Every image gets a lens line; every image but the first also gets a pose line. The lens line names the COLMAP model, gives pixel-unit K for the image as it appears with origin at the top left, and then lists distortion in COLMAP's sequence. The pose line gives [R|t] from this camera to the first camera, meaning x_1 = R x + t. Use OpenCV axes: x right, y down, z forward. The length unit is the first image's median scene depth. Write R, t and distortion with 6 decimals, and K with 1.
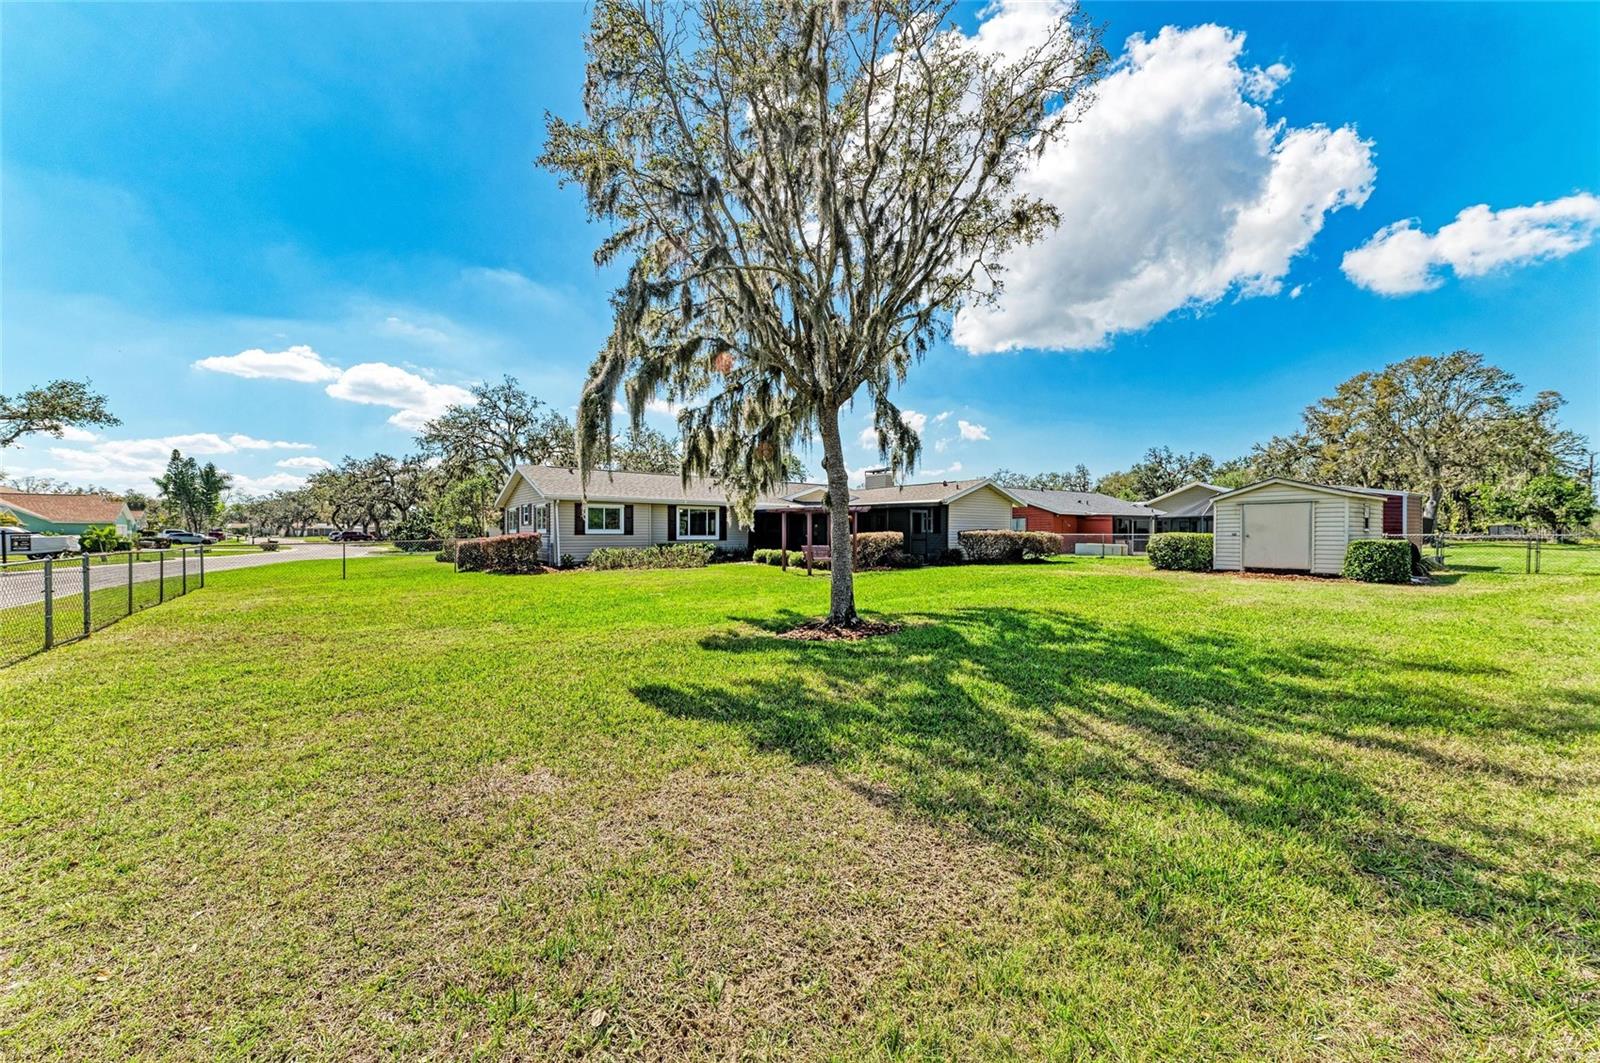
lens RADIAL K [[601.4, 0, 793.9], [0, 601.4, 540.3], [0, 0, 1]] dist [-0.000915, -0.000745]
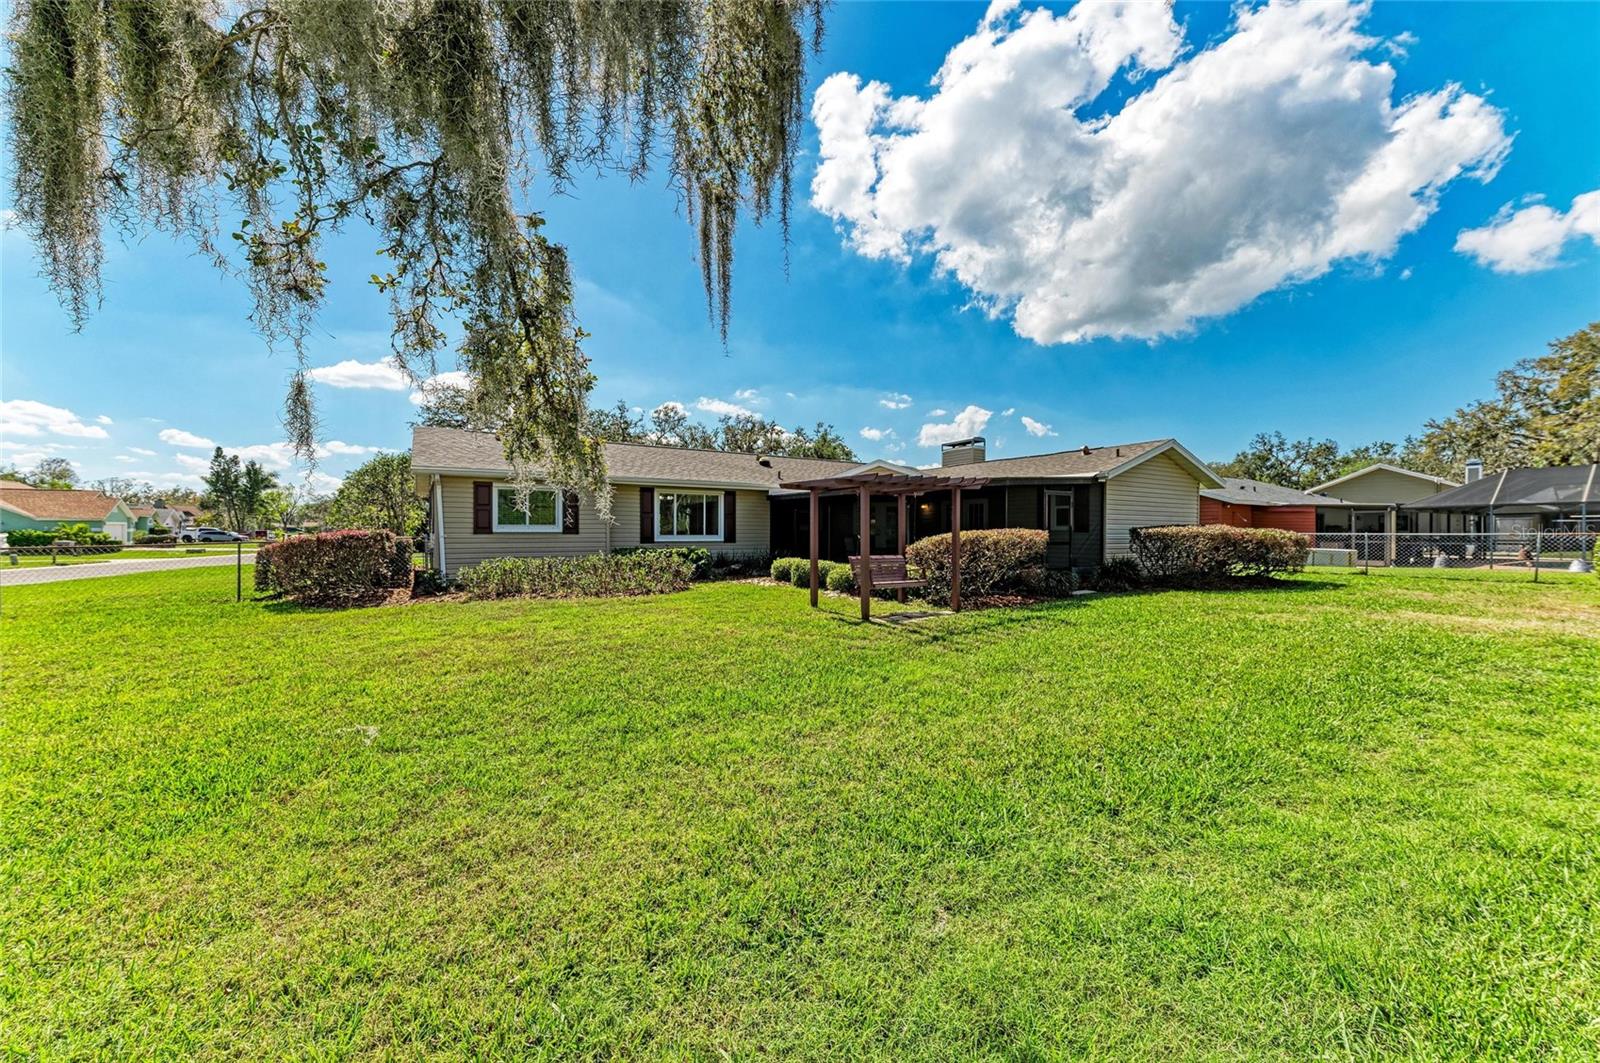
lens RADIAL K [[601.4, 0, 787.7], [0, 601.4, 535.0], [0, 0, 1]] dist [-0.000915, -0.000745]
pose [[0.993869, 0.000172, -0.110563, 0.015564], [-0.000841, 0.999982, -0.006006, -0.004257], [0.110560, 0.006062, 0.993851, 0.382960]]
